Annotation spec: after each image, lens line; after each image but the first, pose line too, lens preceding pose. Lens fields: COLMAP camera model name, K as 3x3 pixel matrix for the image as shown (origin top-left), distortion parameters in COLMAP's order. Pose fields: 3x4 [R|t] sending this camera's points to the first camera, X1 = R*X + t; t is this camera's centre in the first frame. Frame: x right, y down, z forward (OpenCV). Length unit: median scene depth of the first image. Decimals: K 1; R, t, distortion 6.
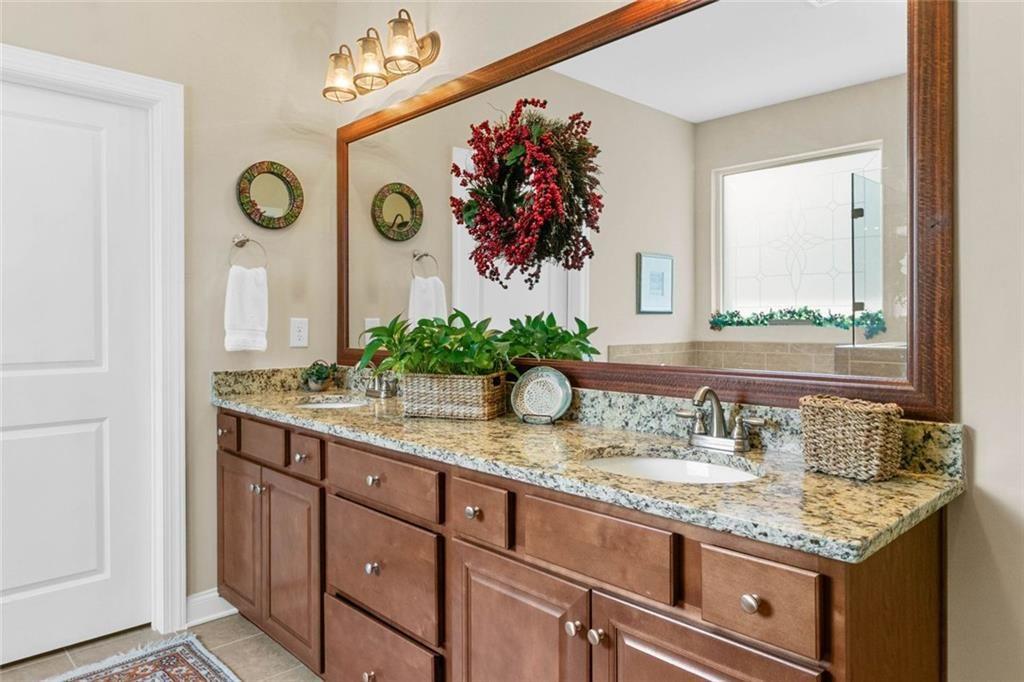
lens RADIAL K [[660.3, 0, 509.8], [0, 660.3, 323.3], [0, 0, 1]] dist [0.005498, 0.001773]
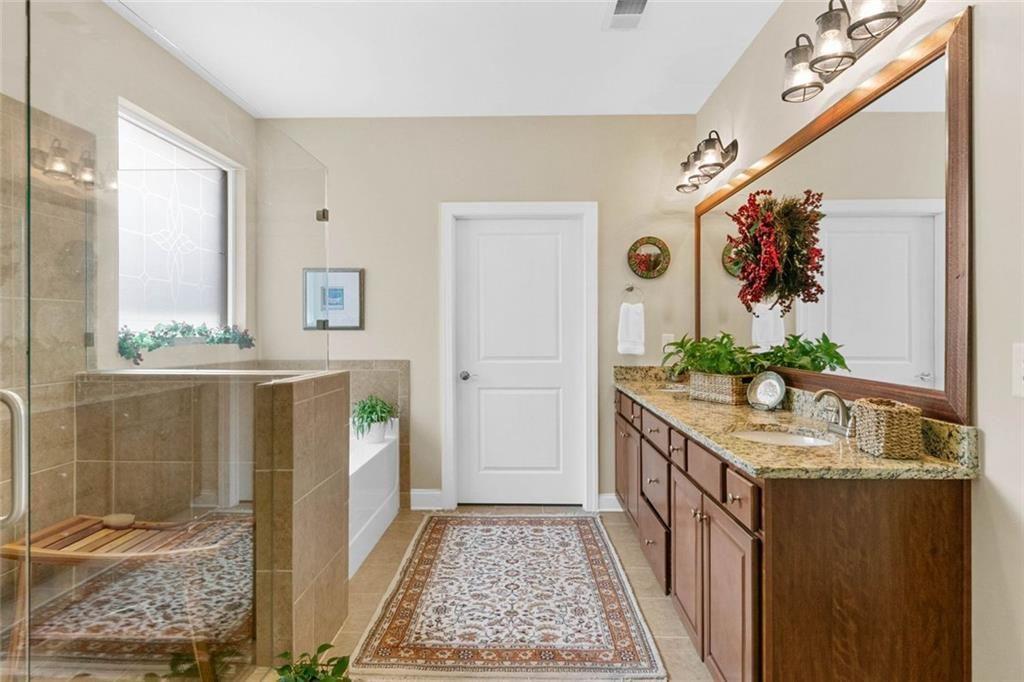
lens RADIAL K [[519.4, 0, 511.4], [0, 519.4, 331.0], [0, 0, 1]] dist [-0.000808, -0.000294]
pose [[0.725524, 0.002688, -0.688192, 0.376272], [-0.004819, 0.999988, -0.001175, -0.018026], [0.688180, 0.004169, 0.725528, -0.201115]]
